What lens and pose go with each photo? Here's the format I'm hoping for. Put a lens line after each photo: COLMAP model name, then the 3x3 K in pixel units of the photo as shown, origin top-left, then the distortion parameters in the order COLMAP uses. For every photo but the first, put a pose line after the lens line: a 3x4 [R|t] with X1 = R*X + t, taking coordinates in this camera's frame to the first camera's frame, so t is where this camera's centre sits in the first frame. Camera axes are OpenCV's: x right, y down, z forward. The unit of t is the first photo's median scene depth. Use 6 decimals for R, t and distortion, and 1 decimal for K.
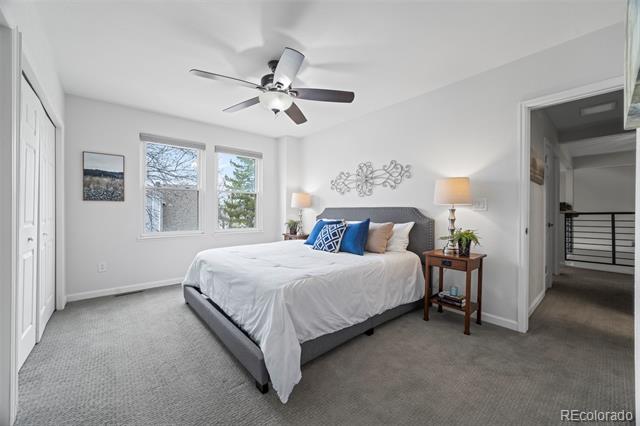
lens RADIAL K [[246.3, 0, 319.1], [0, 246.3, 212.4], [0, 0, 1]] dist [-0.023310, 0.009042]
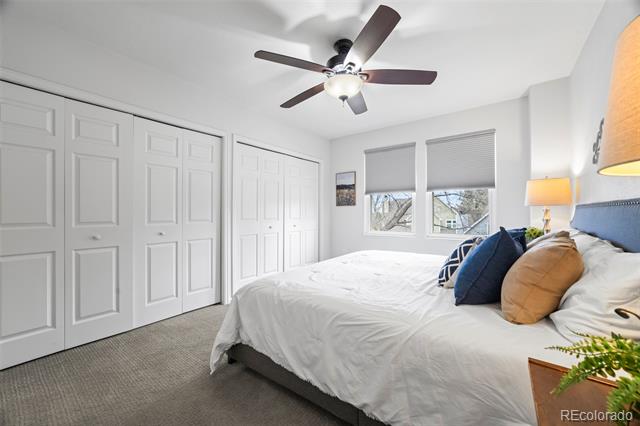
lens RADIAL K [[246.3, 0, 319.1], [0, 246.3, 212.4], [0, 0, 1]] dist [-0.023310, 0.009042]
pose [[0.219997, -0.005439, -0.975485, 0.503956], [-0.006594, 0.999953, -0.007062, 0.002483], [0.975478, 0.007986, 0.219951, 0.557882]]
